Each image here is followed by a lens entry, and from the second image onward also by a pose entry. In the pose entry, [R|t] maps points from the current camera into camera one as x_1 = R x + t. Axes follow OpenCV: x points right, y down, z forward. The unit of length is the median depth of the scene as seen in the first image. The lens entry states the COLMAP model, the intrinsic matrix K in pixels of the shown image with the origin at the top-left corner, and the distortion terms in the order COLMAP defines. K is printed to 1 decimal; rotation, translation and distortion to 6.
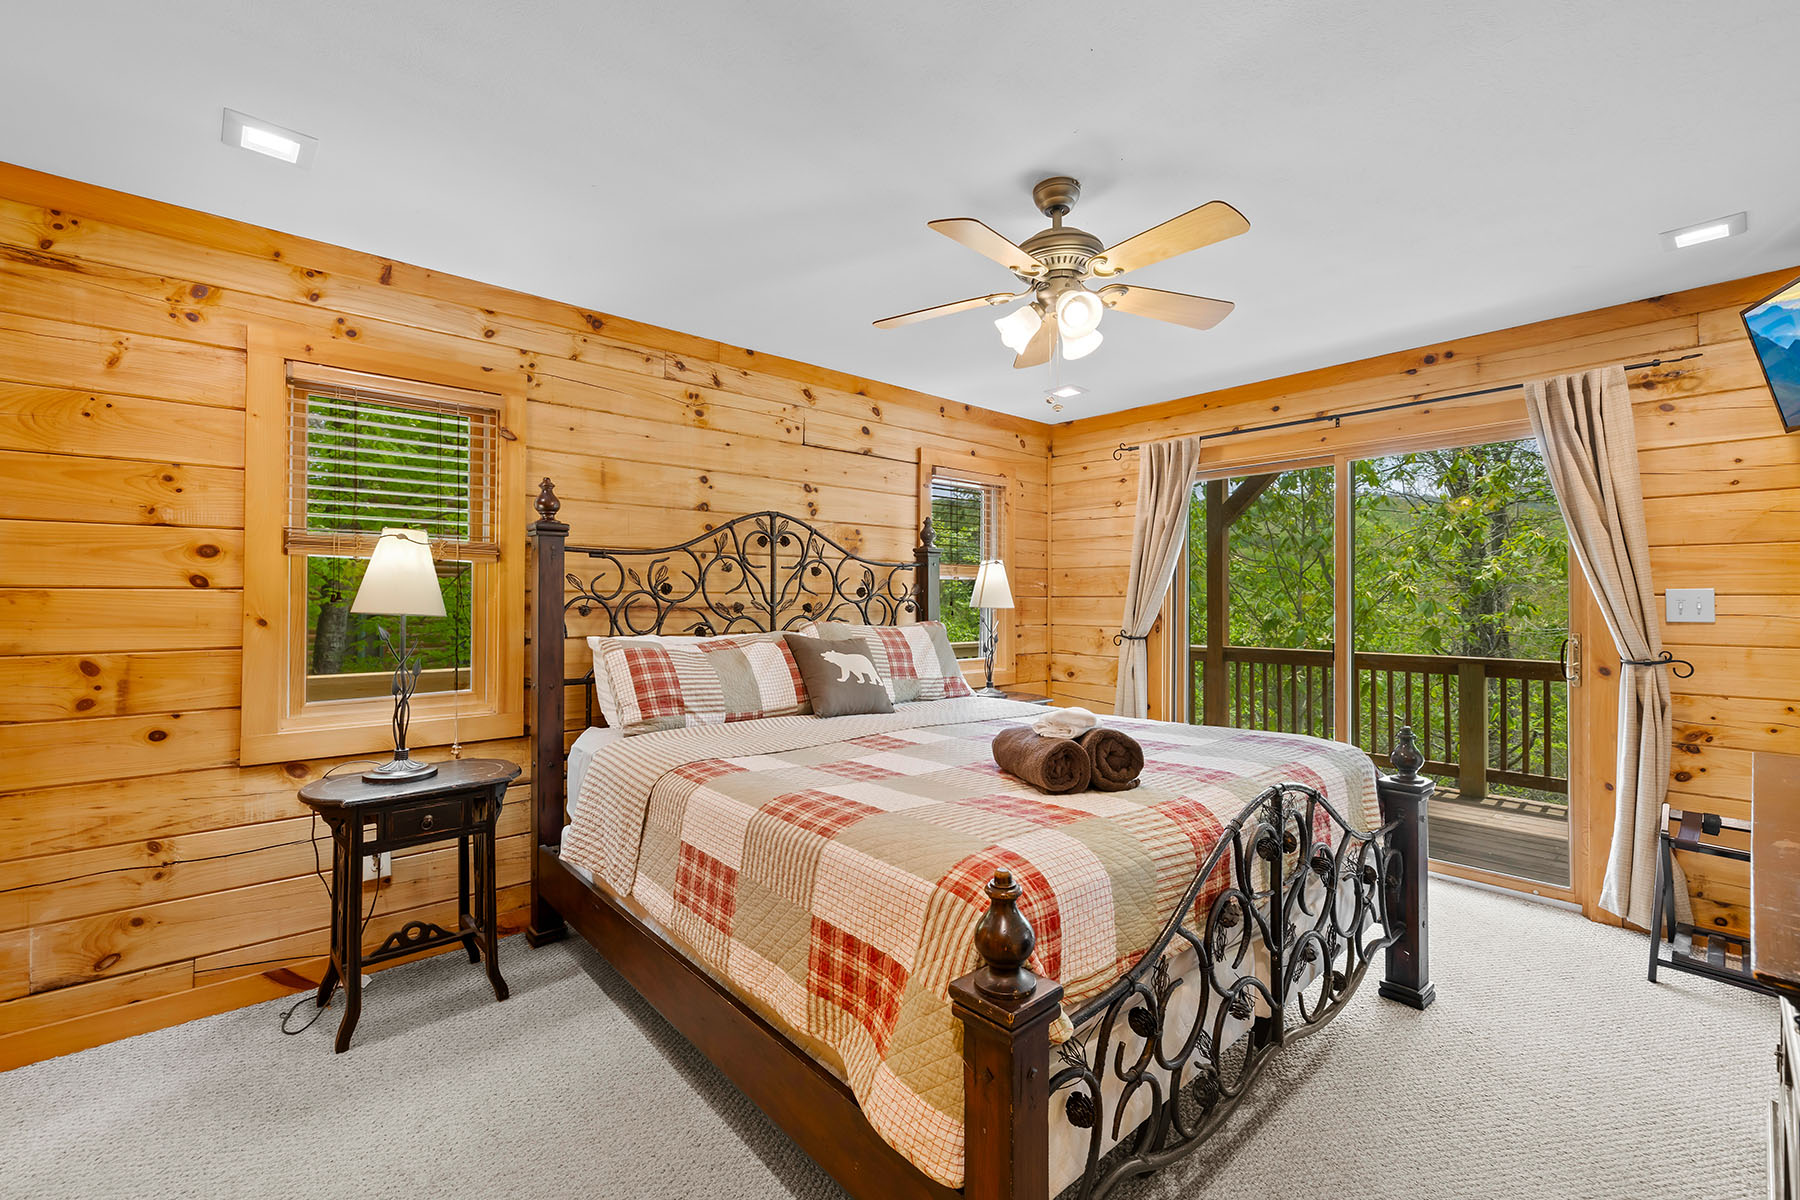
lens RADIAL K [[755.9, 0, 889.9], [0, 755.9, 592.4], [0, 0, 1]] dist [0.000790, -0.000183]
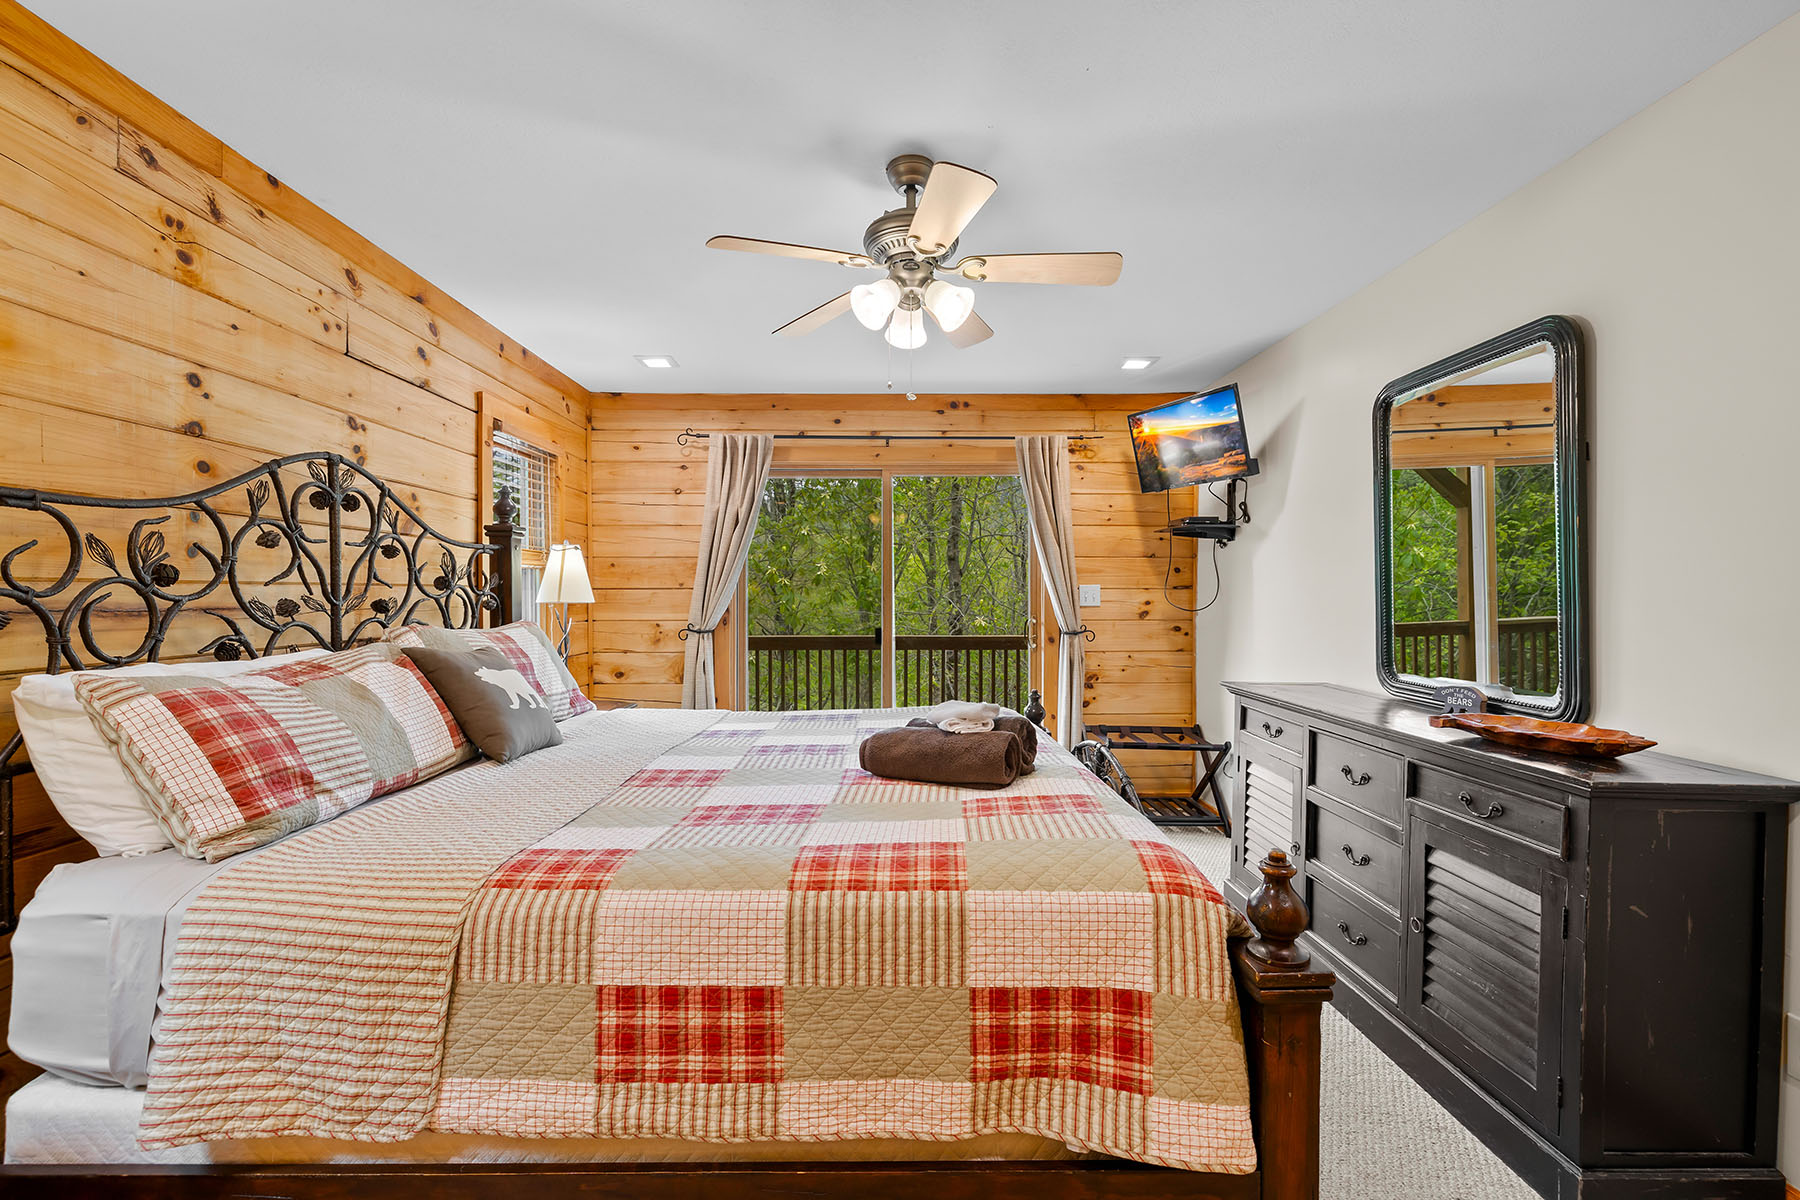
lens RADIAL K [[754.2, 0, 894.8], [0, 754.2, 602.1], [0, 0, 1]] dist [0.000185, -0.000423]
pose [[0.649505, -0.012624, 0.760252, -0.337674], [-0.006508, 0.999733, 0.022161, -0.000916], [-0.760329, -0.019341, 0.649250, 0.242969]]
